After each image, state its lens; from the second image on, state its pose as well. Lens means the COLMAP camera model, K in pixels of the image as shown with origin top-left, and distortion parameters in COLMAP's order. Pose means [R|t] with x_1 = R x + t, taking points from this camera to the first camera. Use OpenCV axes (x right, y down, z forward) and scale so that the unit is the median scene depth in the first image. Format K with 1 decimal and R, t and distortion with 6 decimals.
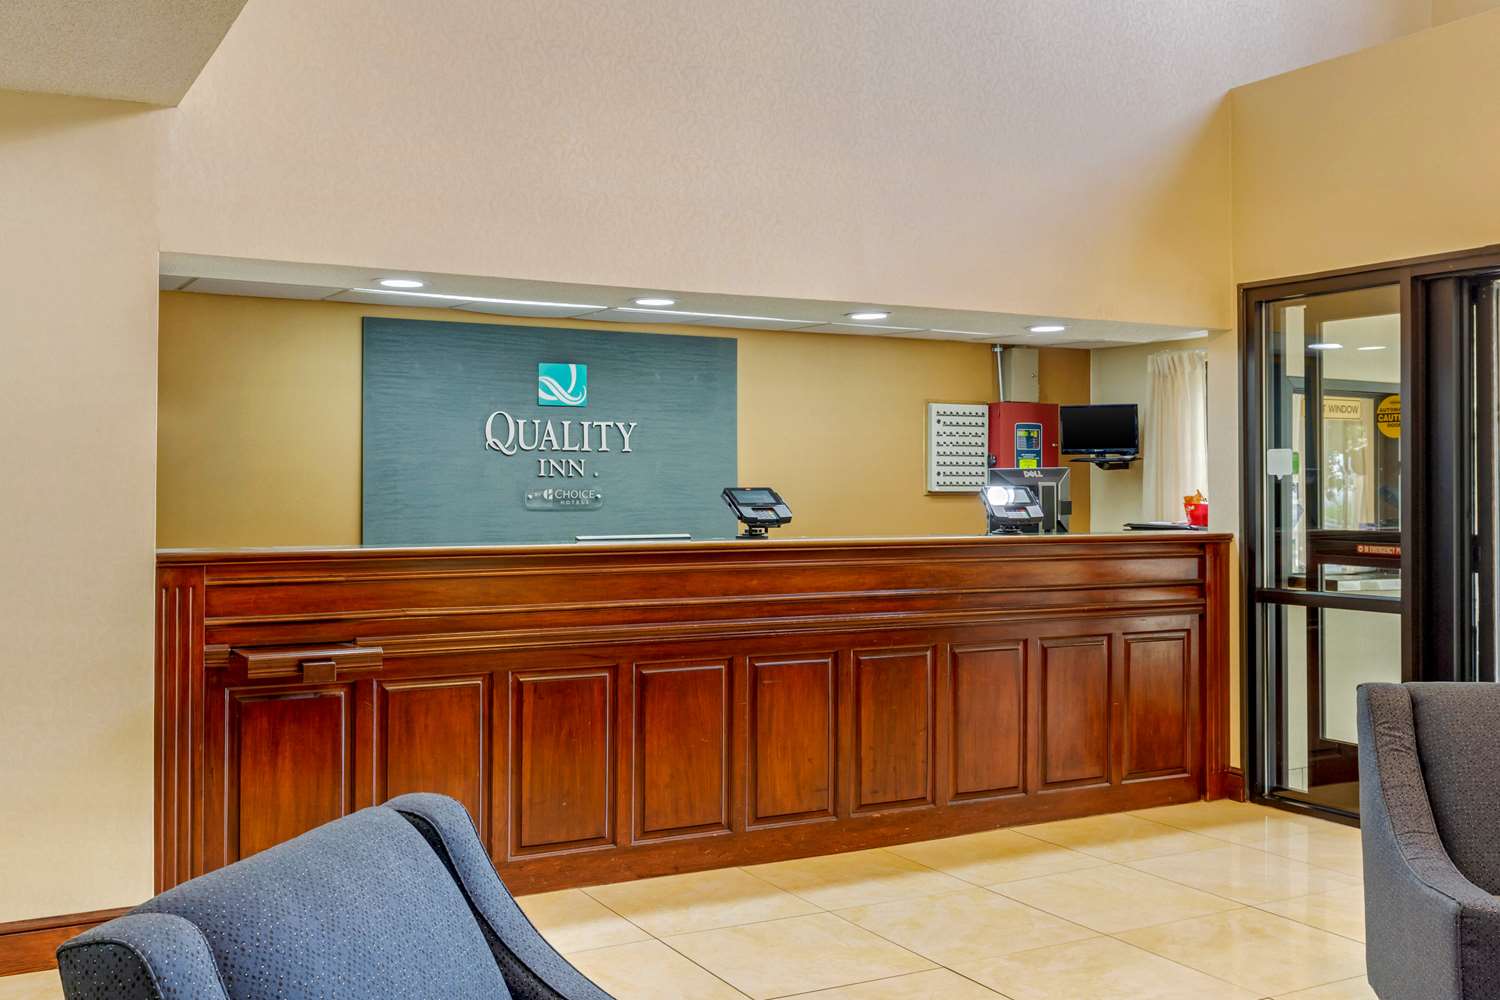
lens RADIAL K [[1614.7, 0, 750.8], [0, 1614.7, 460.2], [0, 0, 1]] dist [0.010000, -0.000987]
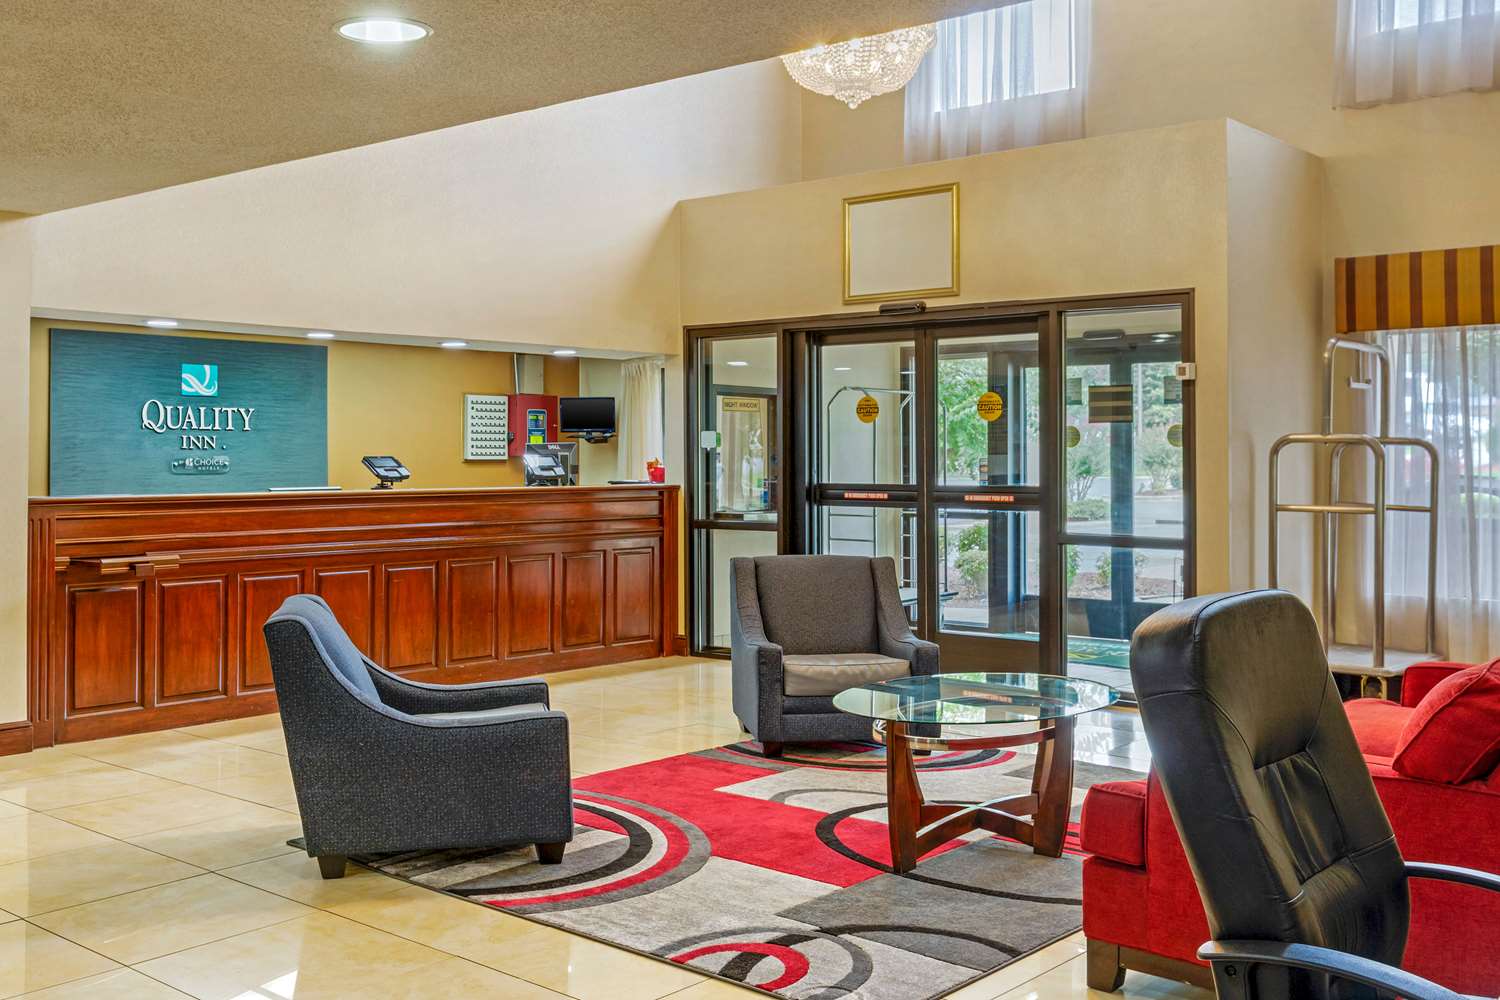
lens RADIAL K [[1431.5, 0, 750.0], [0, 1431.5, 500.0], [0, 0, 1]] dist [0.004916, 0.006825]
pose [[0.941679, -0.013254, 0.336250, -0.101223], [-0.002333, 0.998943, 0.045907, -0.003637], [-0.336503, -0.044015, 0.940653, -0.317094]]
